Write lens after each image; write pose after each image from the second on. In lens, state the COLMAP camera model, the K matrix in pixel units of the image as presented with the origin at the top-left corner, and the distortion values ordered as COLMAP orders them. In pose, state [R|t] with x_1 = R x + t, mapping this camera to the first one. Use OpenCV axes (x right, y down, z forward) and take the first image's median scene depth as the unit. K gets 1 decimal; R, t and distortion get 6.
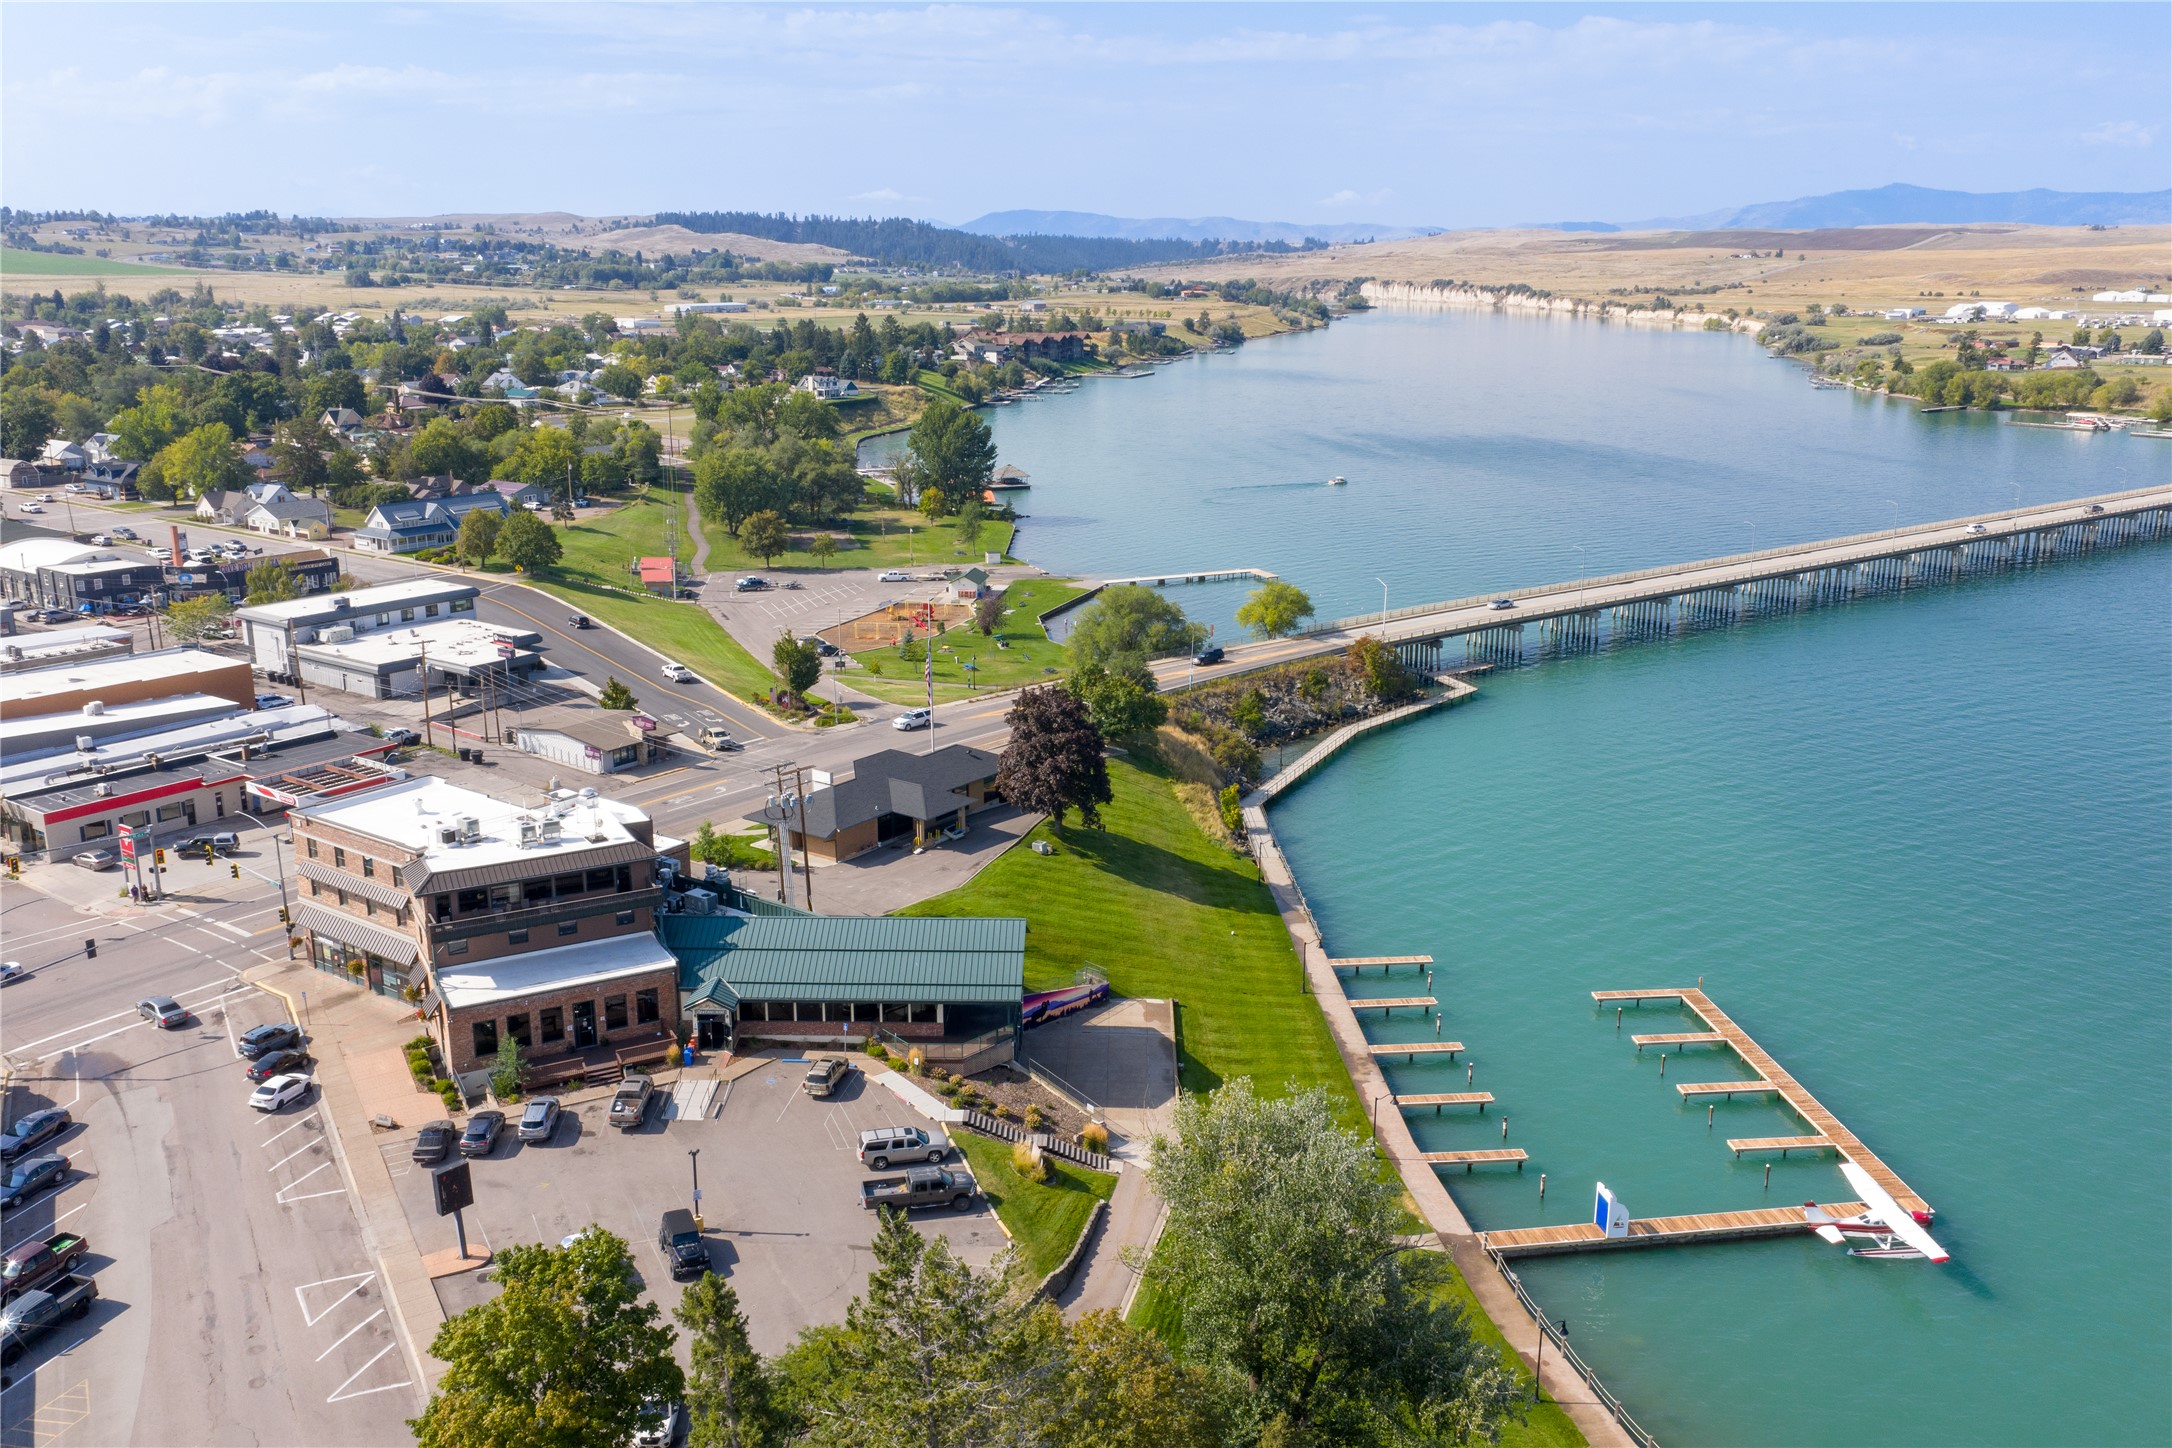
lens RADIAL K [[1802.7, 0, 1080.8], [0, 1802.7, 723.4], [0, 0, 1]] dist [0.010248, -0.005129]
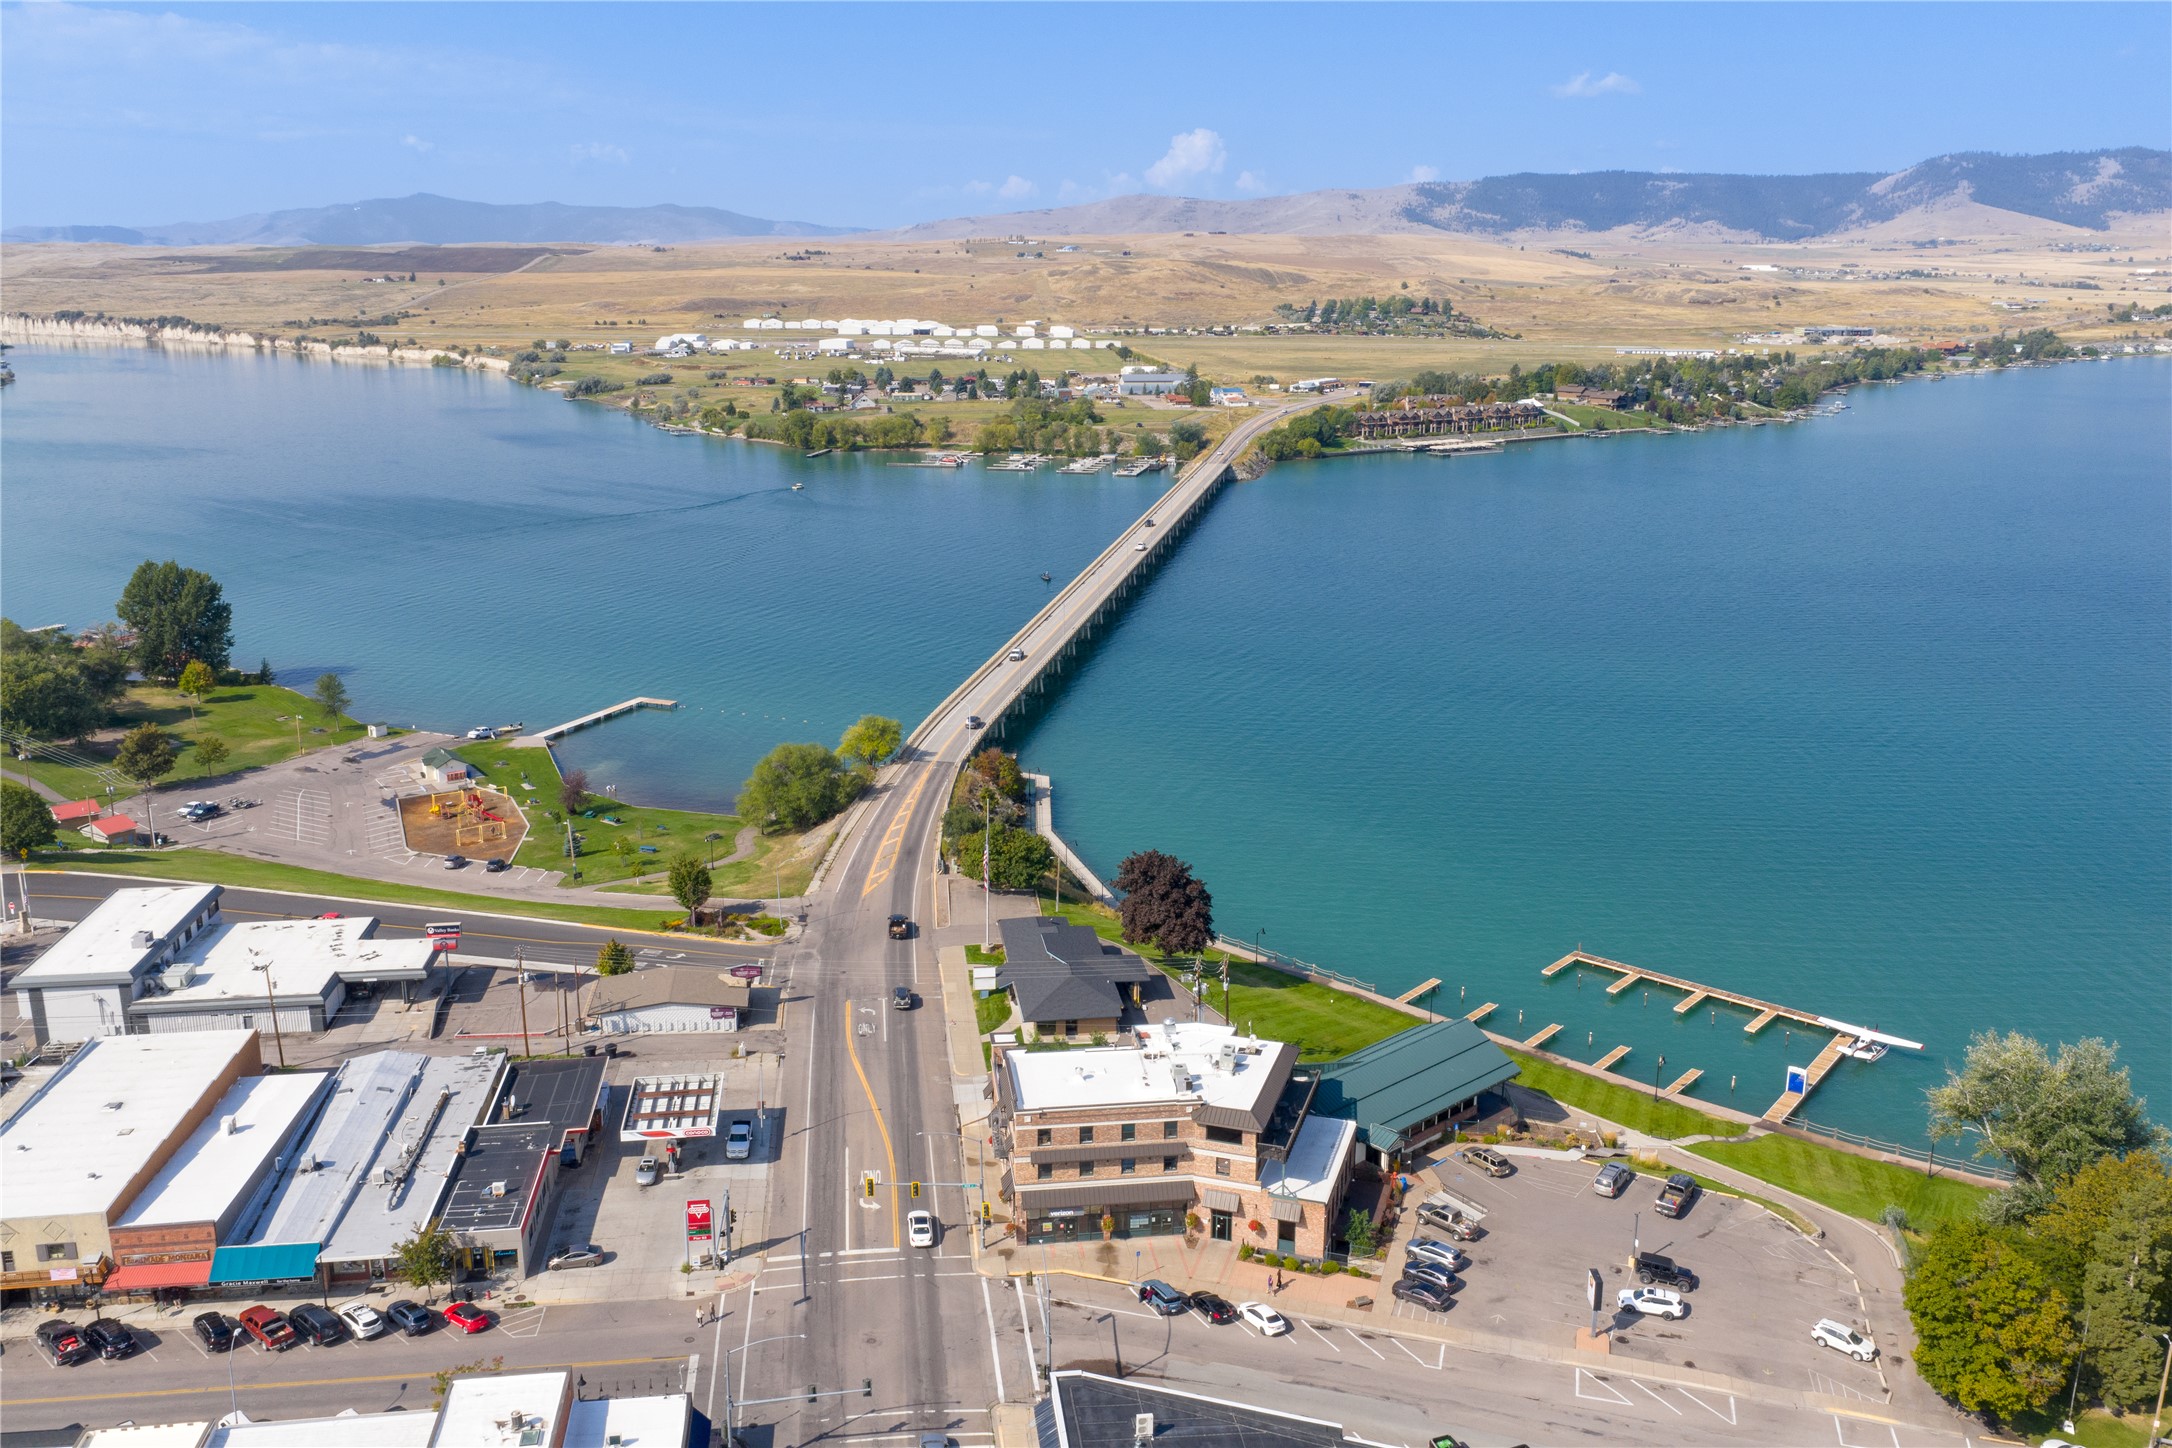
lens RADIAL K [[1802.7, 0, 1086.9], [0, 1802.7, 723.8], [0, 0, 1]] dist [0.010248, -0.005129]
pose [[0.725689, -0.171437, 0.666322, -0.097604], [0.172410, 0.982871, 0.065109, -0.022198], [-0.666071, 0.067632, 0.742816, 0.011429]]
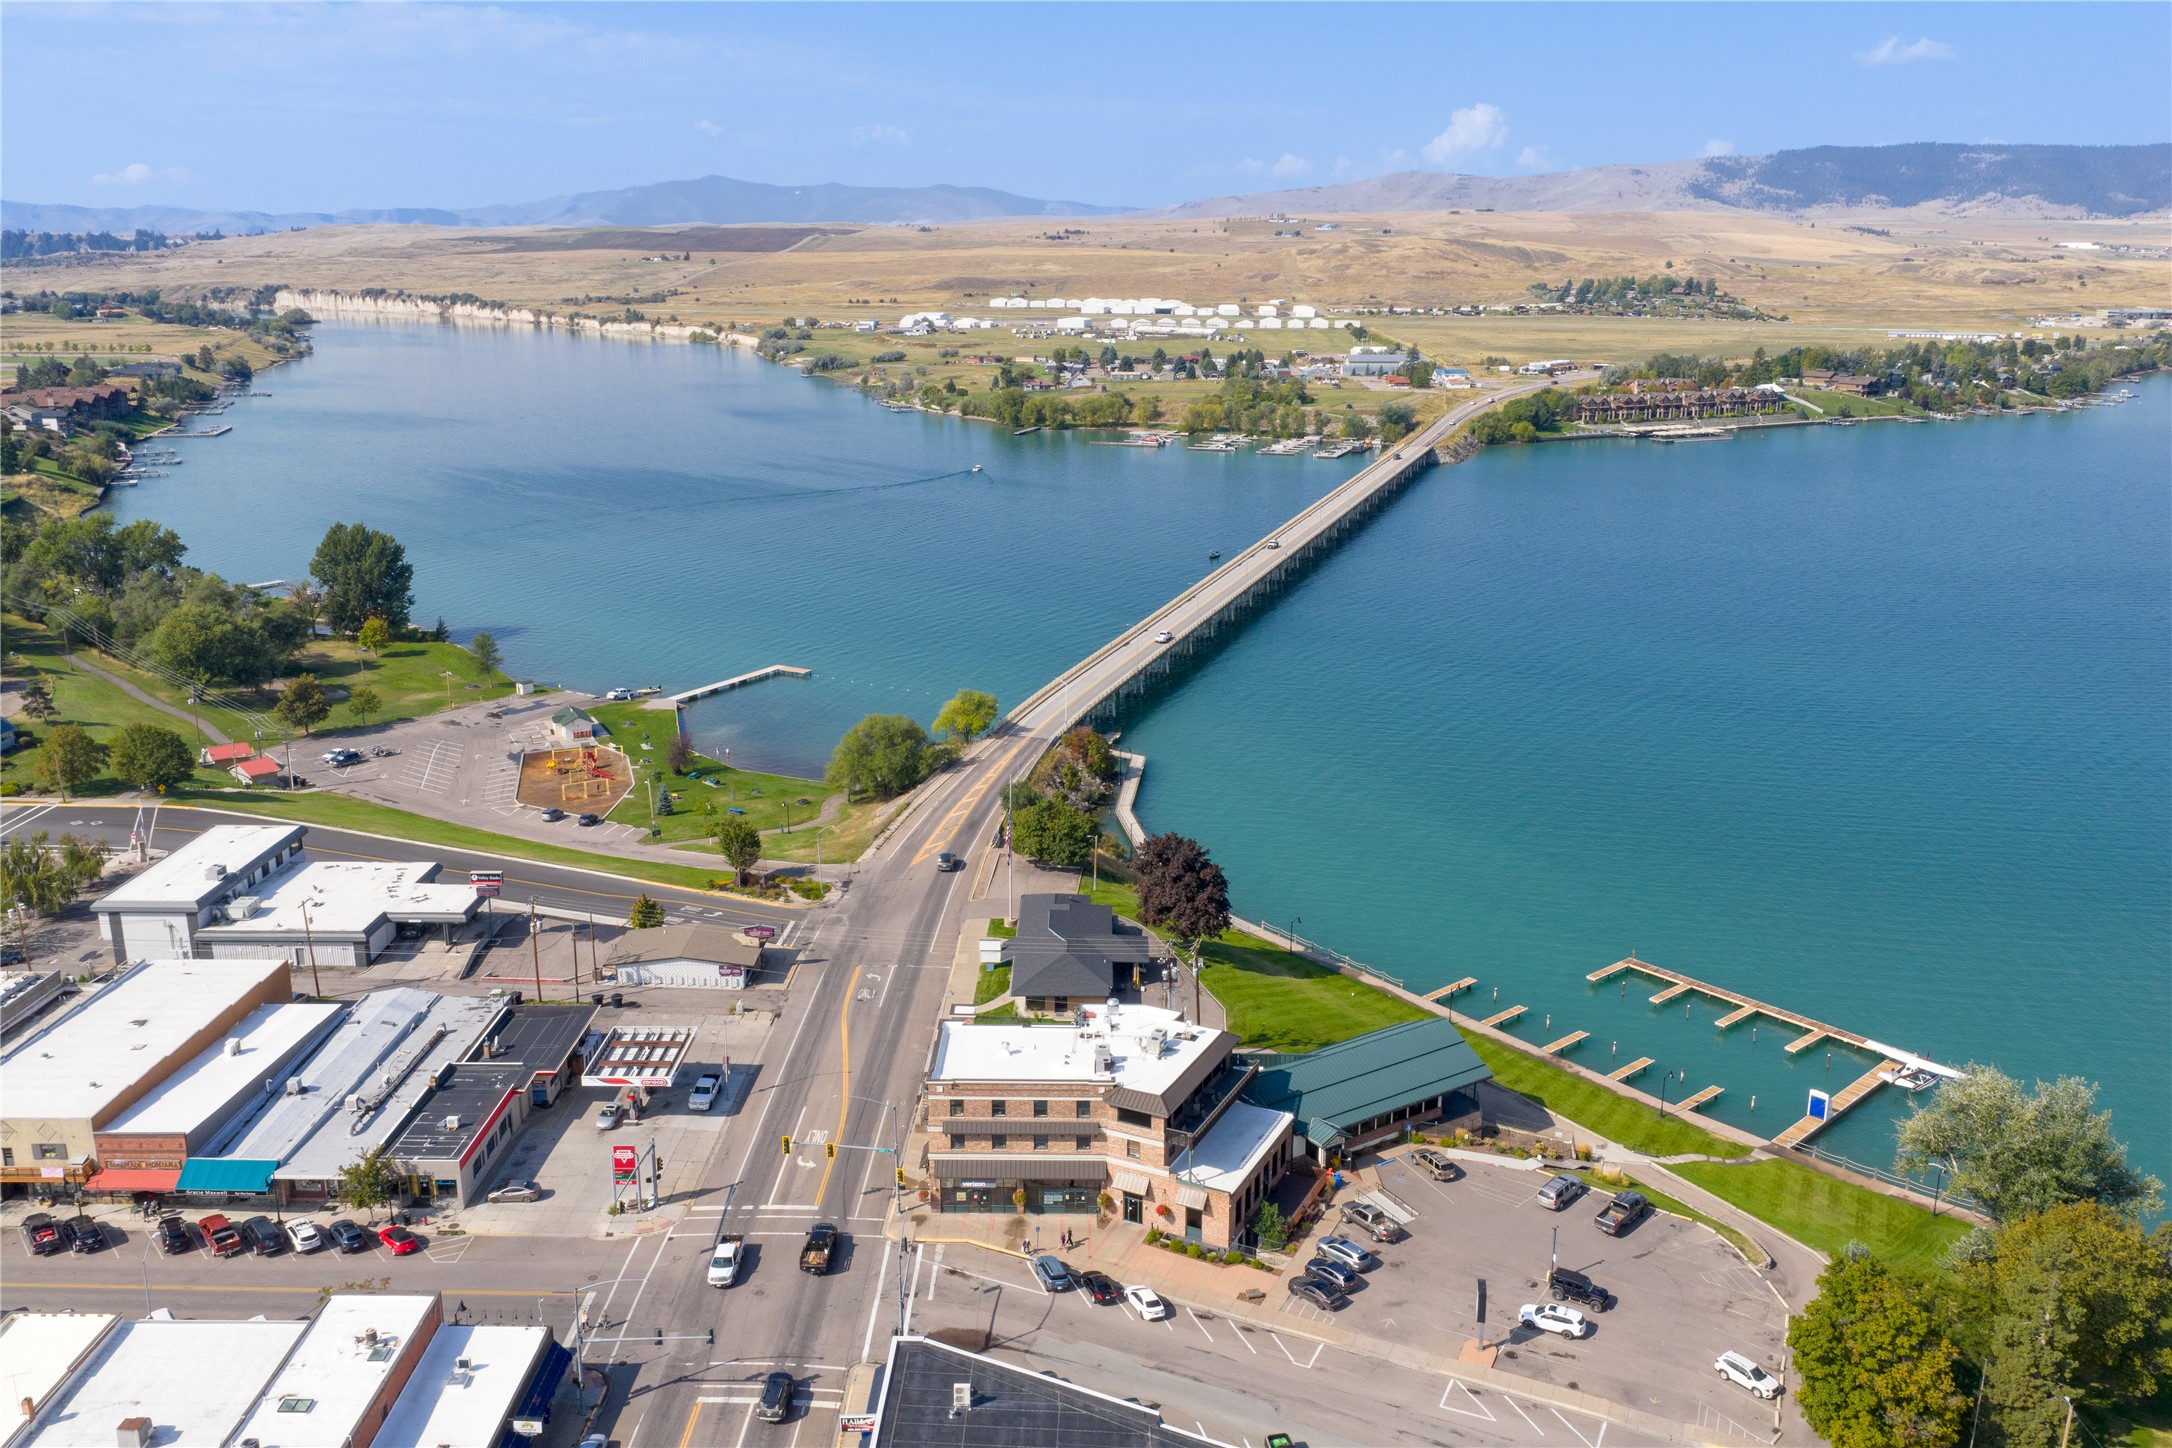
lens RADIAL K [[1802.7, 0, 1085.3], [0, 1802.7, 724.2], [0, 0, 1]] dist [0.010248, -0.005129]
pose [[0.818394, -0.150464, 0.554610, -0.083828], [0.145388, 0.987928, 0.053486, -0.019268], [-0.555962, 0.036861, 0.830390, 0.000062]]
